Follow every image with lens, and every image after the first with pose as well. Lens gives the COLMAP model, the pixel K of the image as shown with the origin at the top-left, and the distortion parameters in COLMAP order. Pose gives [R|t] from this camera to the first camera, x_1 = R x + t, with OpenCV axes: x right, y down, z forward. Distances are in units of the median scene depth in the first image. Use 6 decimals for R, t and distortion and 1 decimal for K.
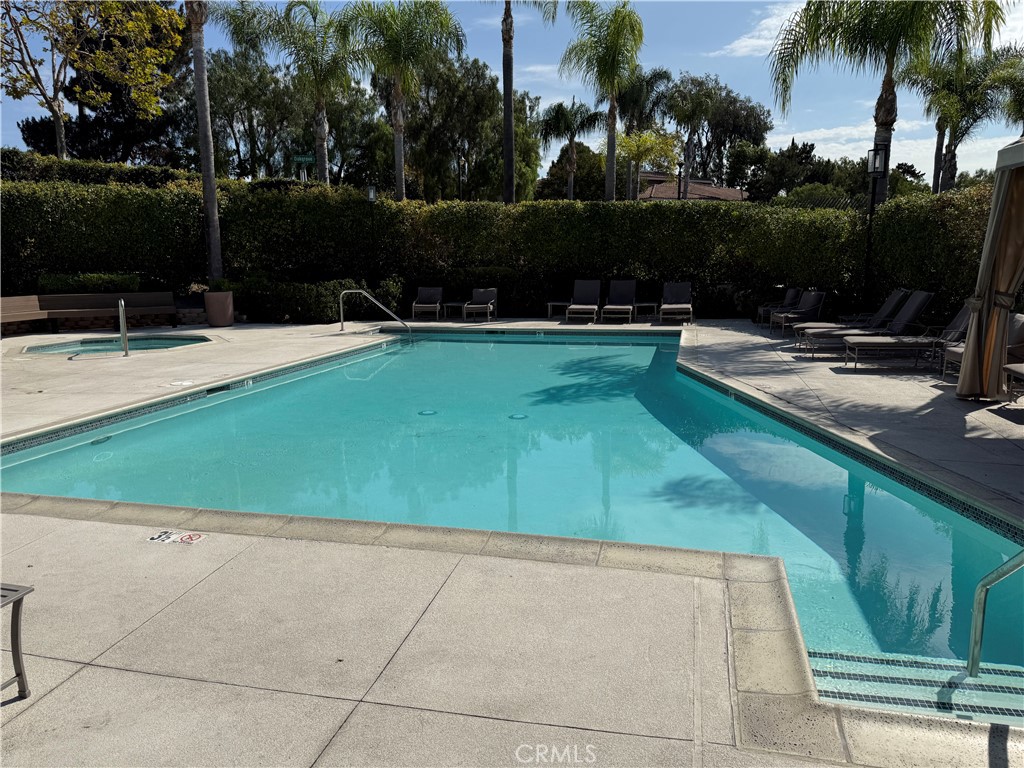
lens RADIAL K [[720.4, 0, 507.9], [0, 720.4, 380.2], [0, 0, 1]] dist [0.067591, -0.073104]
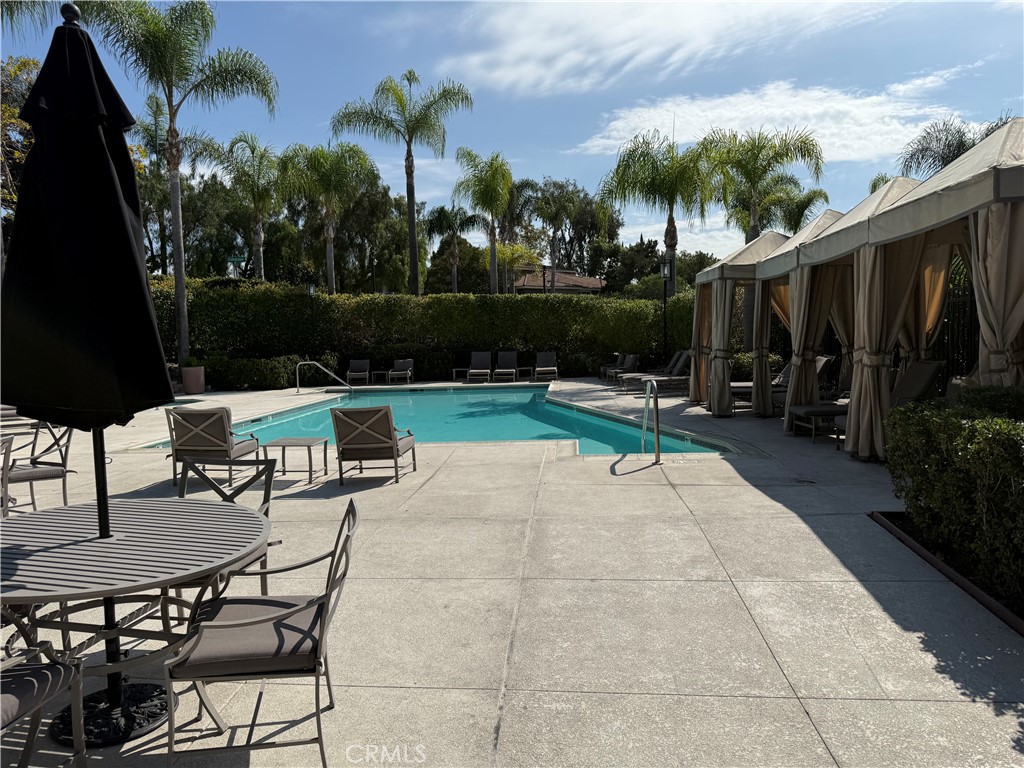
lens RADIAL K [[720.4, 0, 507.9], [0, 720.4, 380.2], [0, 0, 1]] dist [0.067591, -0.073104]
pose [[0.986043, -0.027330, 0.164232, -0.059983], [0.045600, 0.993047, -0.108527, 0.059701], [-0.160125, 0.114501, 0.980433, -0.307186]]
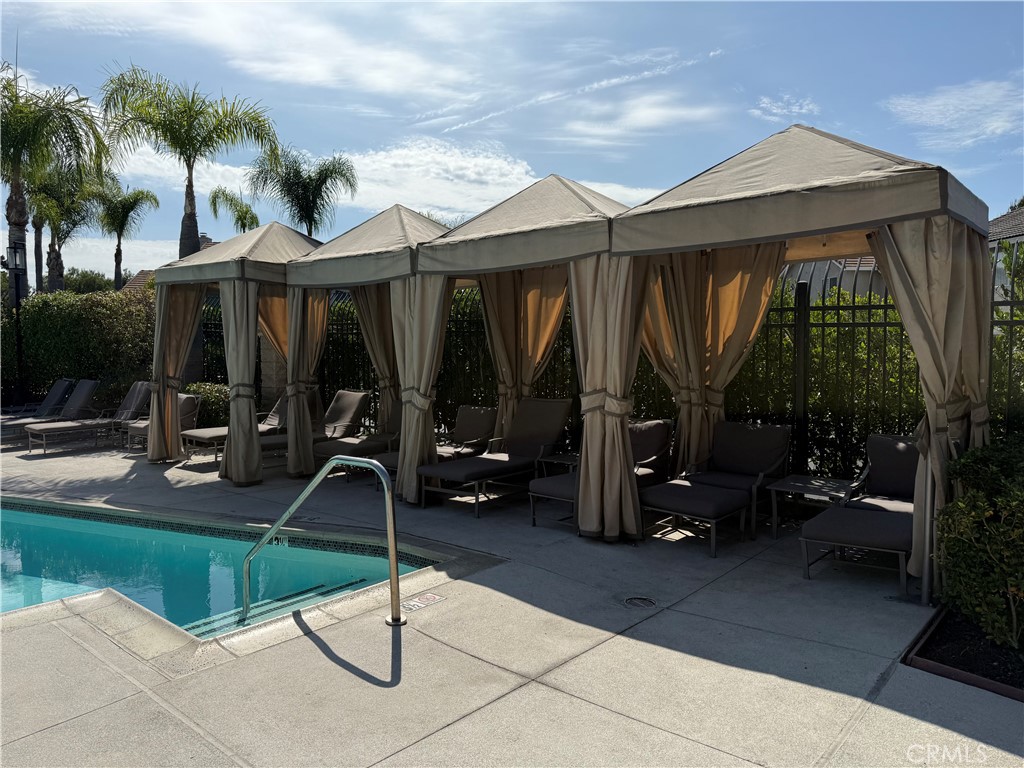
lens RADIAL K [[720.4, 0, 507.9], [0, 720.4, 380.2], [0, 0, 1]] dist [0.067591, -0.073104]
pose [[0.450575, -0.036042, 0.892011, -0.083797], [0.146573, 0.988612, -0.034092, 0.006851], [-0.880624, 0.146106, 0.450726, -0.043230]]
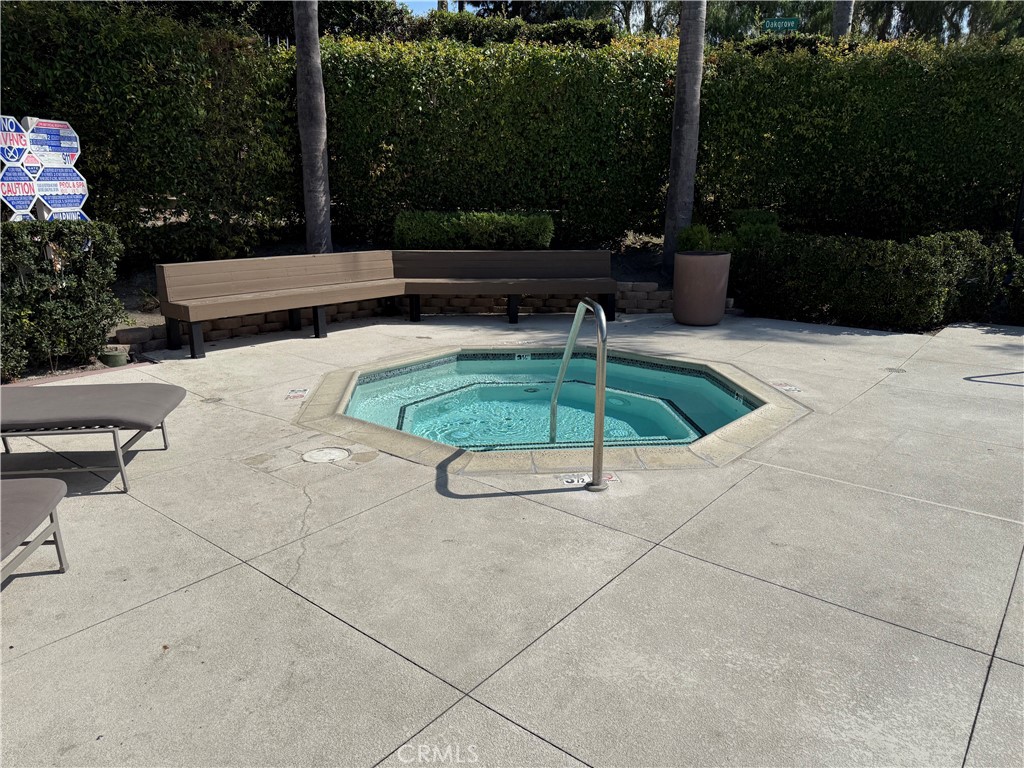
lens RADIAL K [[720.4, 0, 507.9], [0, 720.4, 380.2], [0, 0, 1]] dist [0.067591, -0.073104]
pose [[0.906450, 0.119199, -0.405141, -0.287120], [-0.084594, 0.991146, 0.102343, -0.071037], [0.413753, -0.058496, 0.908508, 0.464556]]
